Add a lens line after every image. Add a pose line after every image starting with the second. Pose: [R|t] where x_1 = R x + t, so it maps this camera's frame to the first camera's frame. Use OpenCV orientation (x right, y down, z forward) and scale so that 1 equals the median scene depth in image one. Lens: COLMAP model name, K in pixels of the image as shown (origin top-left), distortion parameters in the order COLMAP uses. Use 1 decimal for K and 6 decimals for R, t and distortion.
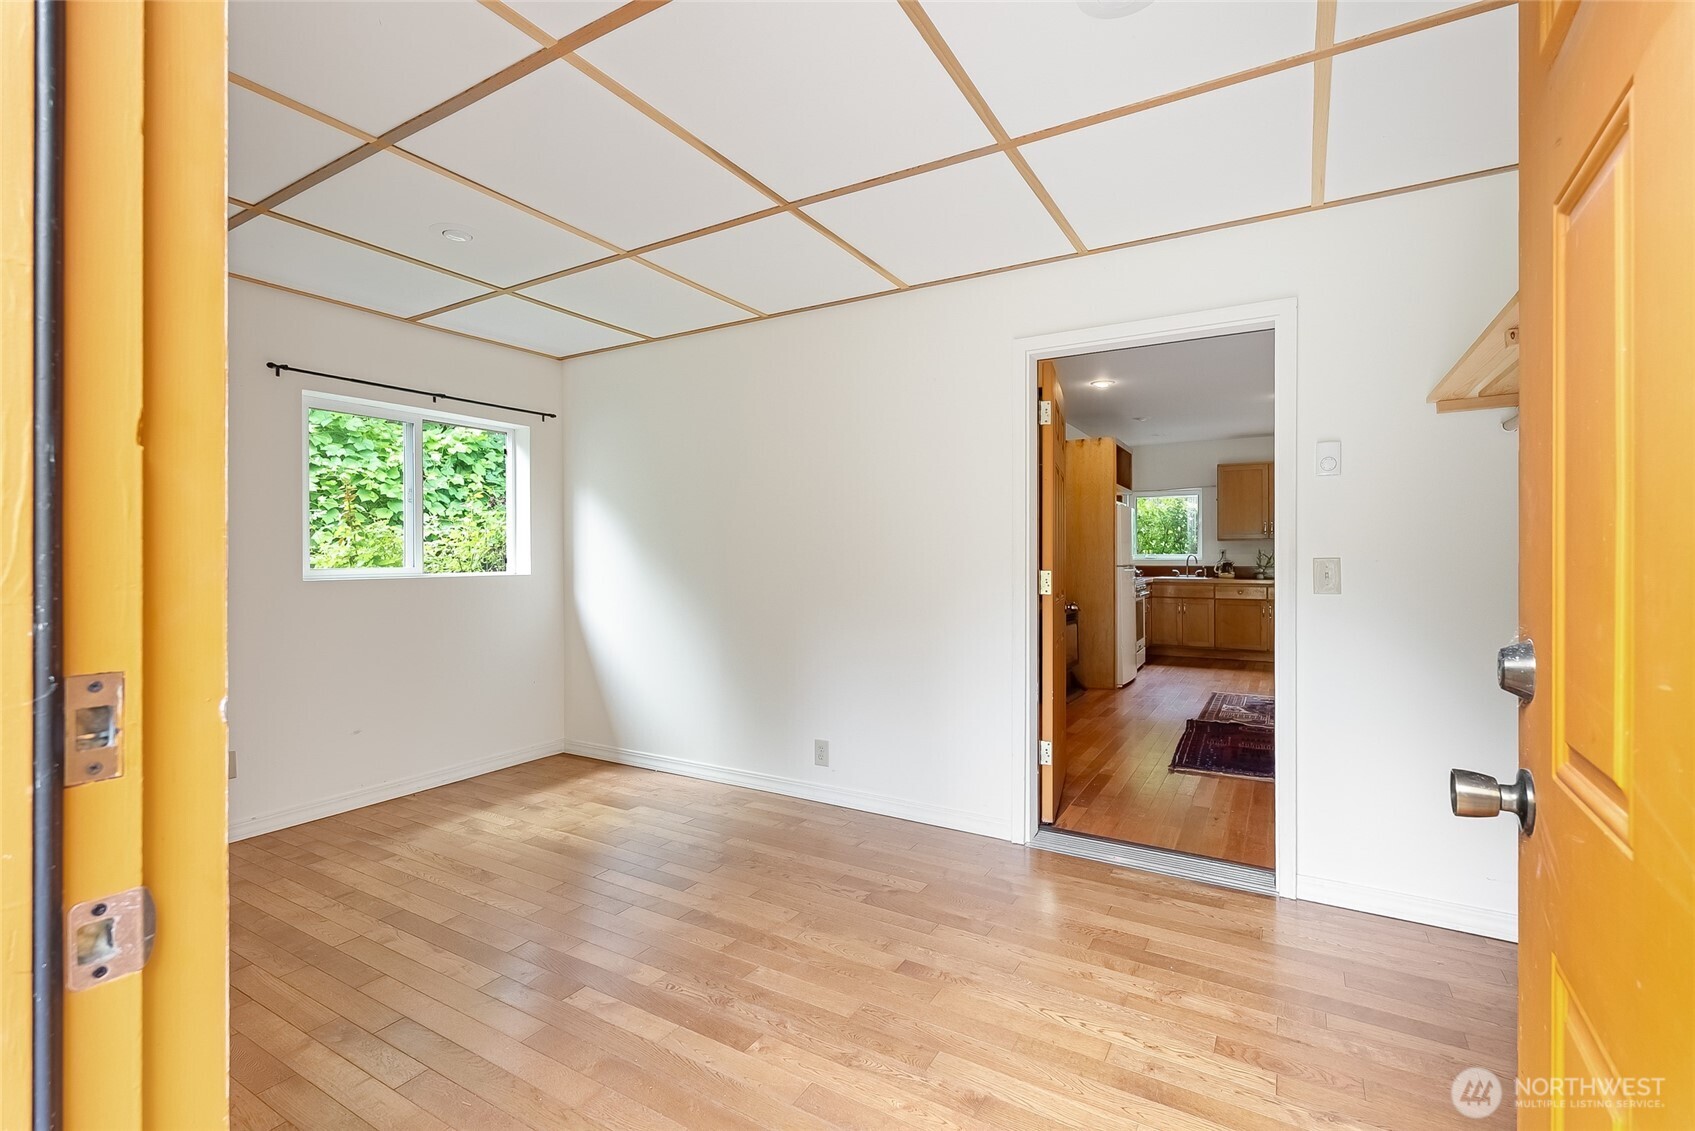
lens RADIAL K [[754.0, 0, 840.7], [0, 754.0, 563.2], [0, 0, 1]] dist [0.000084, 0.000166]
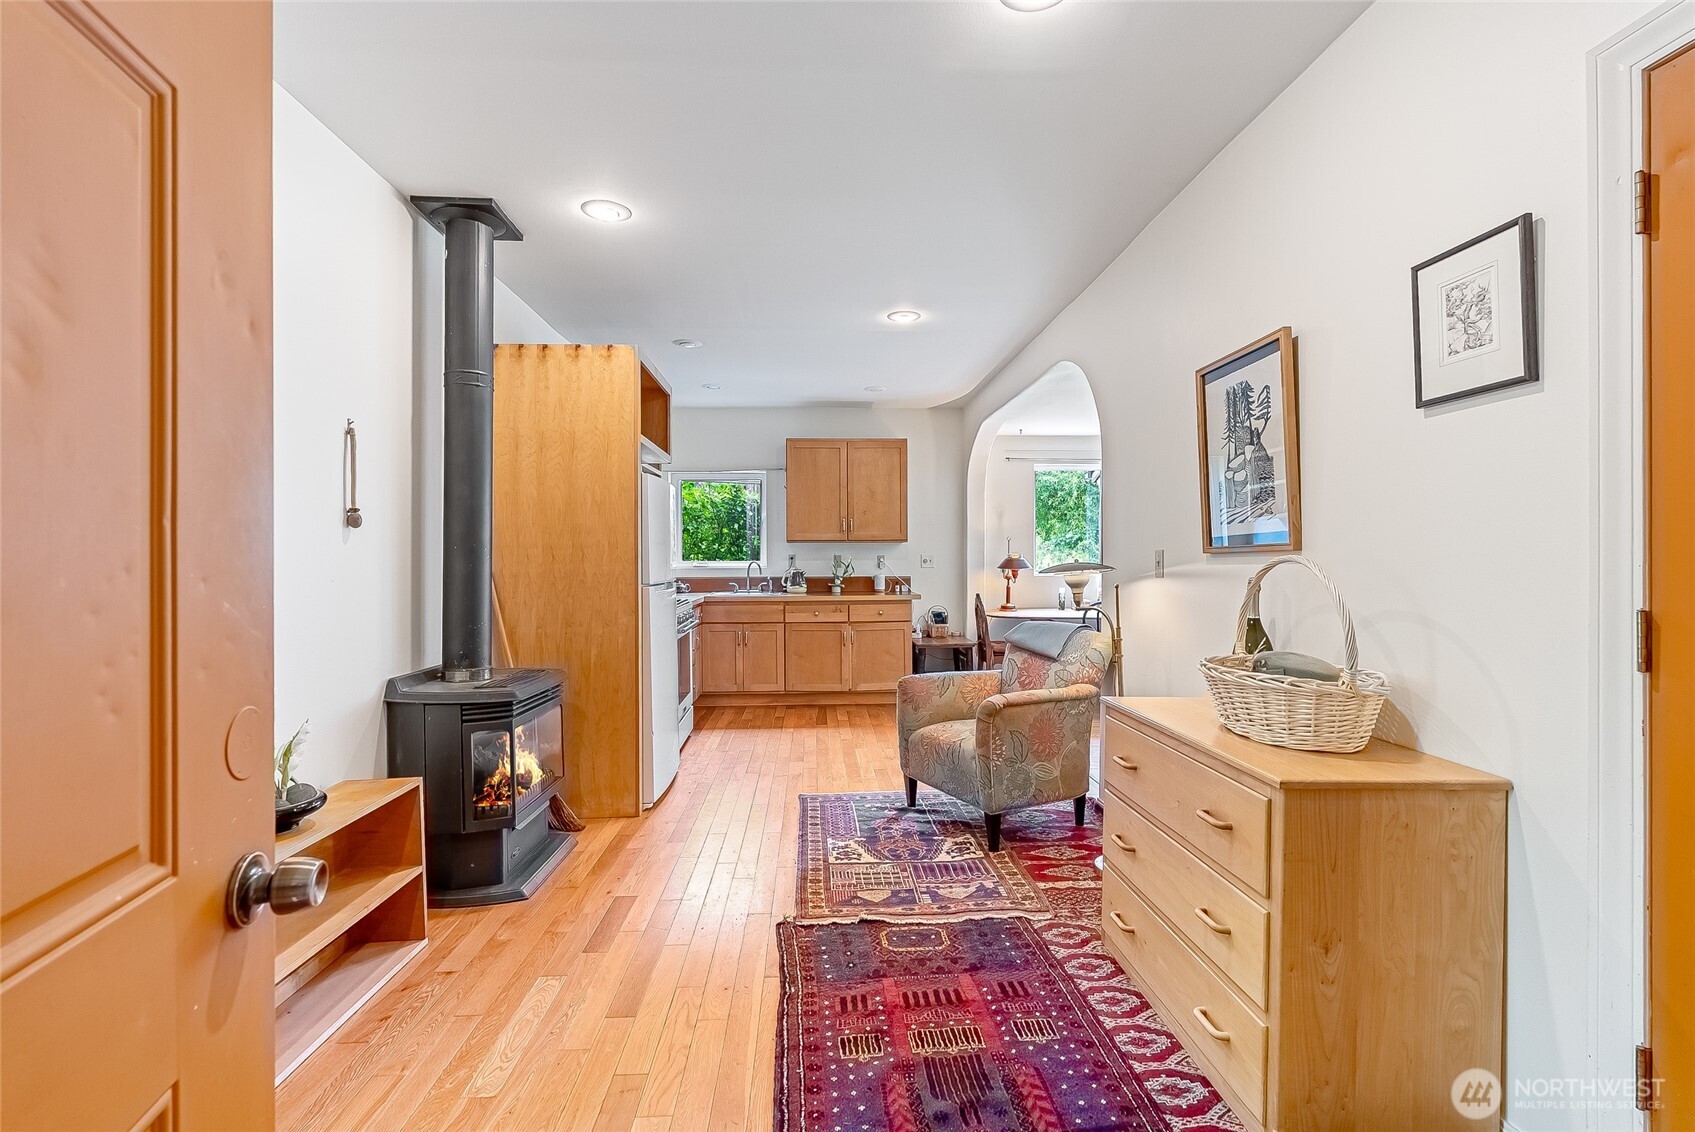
lens RADIAL K [[754.0, 0, 845.5], [0, 754.0, 562.7], [0, 0, 1]] dist [0.000084, 0.000166]
pose [[0.836650, -0.001737, 0.547735, 0.145334], [0.005728, 0.999968, -0.005578, -0.005641], [-0.547708, 0.007804, 0.836633, 0.353094]]
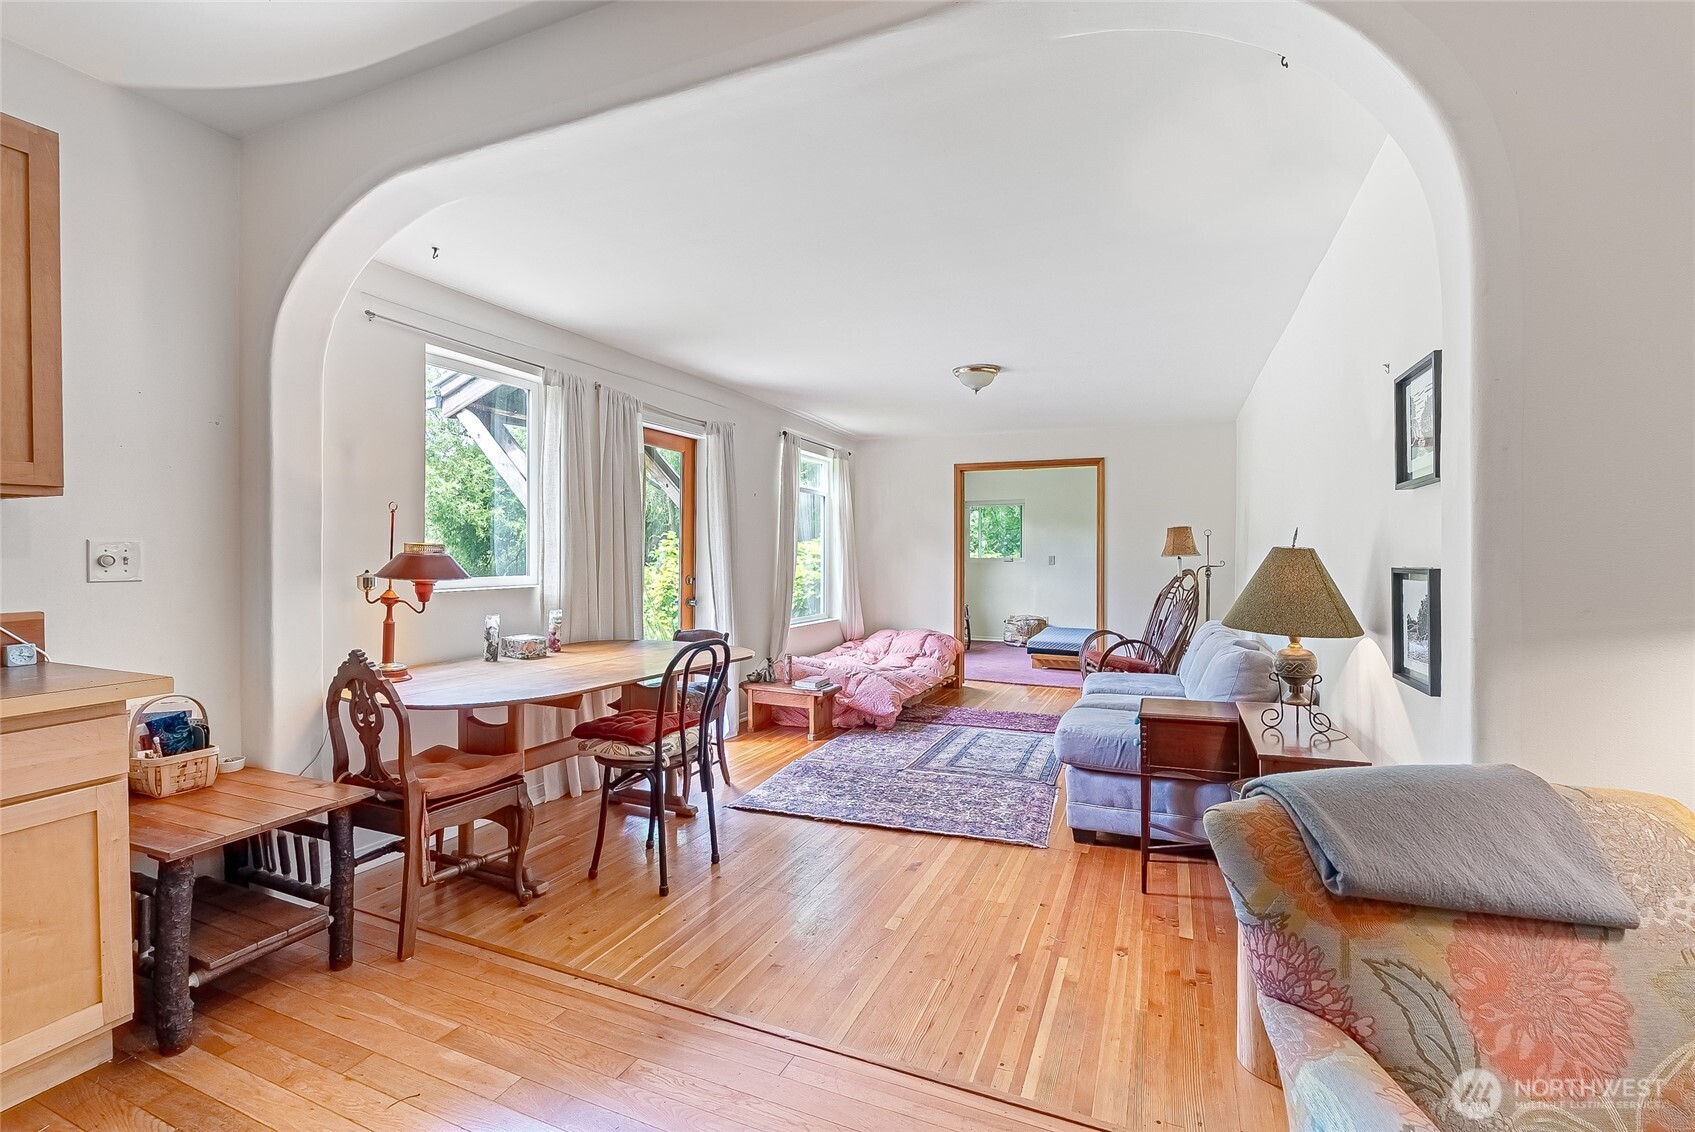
lens RADIAL K [[754.0, 0, 842.0], [0, 754.0, 557.1], [0, 0, 1]] dist [0.000084, 0.000166]
pose [[-0.123226, -0.009003, 0.992338, 0.356237], [0.002997, 0.999951, 0.009444, -0.013588], [-0.992374, 0.004138, -0.123193, 0.732814]]
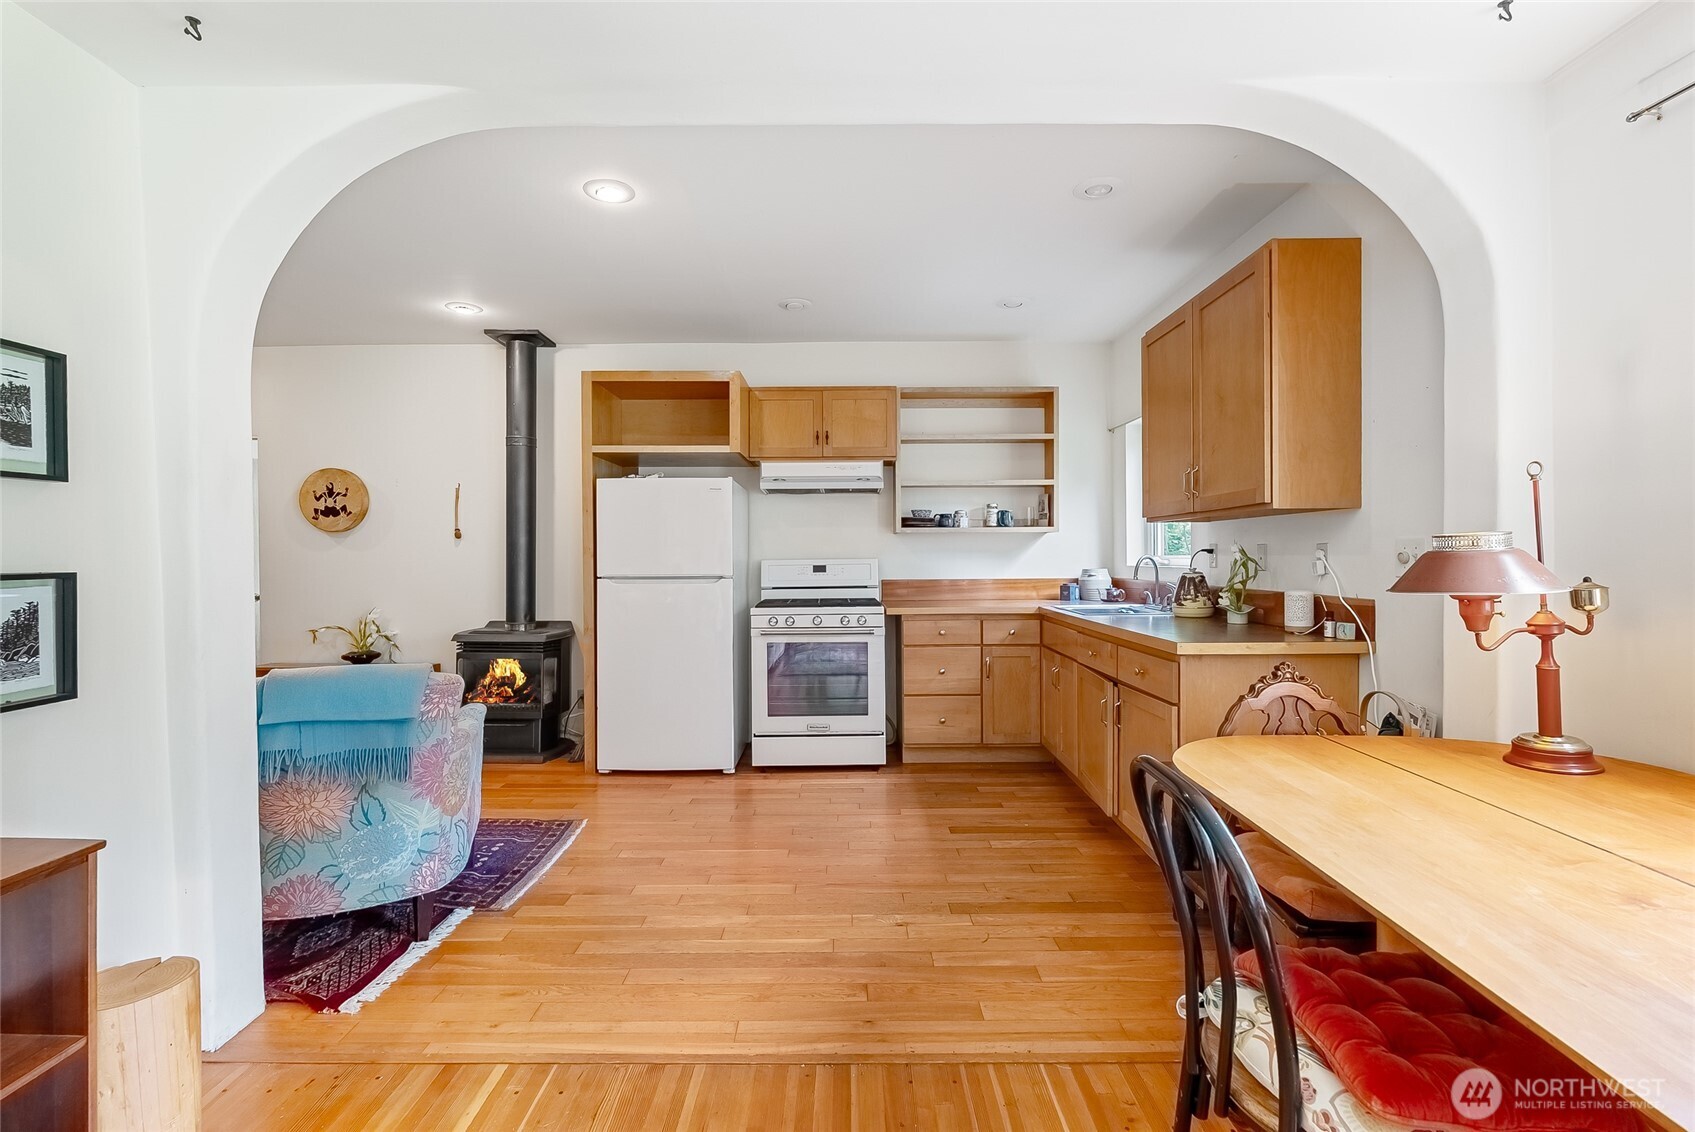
lens RADIAL K [[754.0, 0, 851.6], [0, 754.0, 557.7], [0, 0, 1]] dist [0.000084, 0.000166]
pose [[0.514150, 0.009810, -0.857644, 0.740394], [0.000078, 0.999934, 0.011484, -0.013928], [0.857700, -0.005972, 0.514116, 0.640365]]
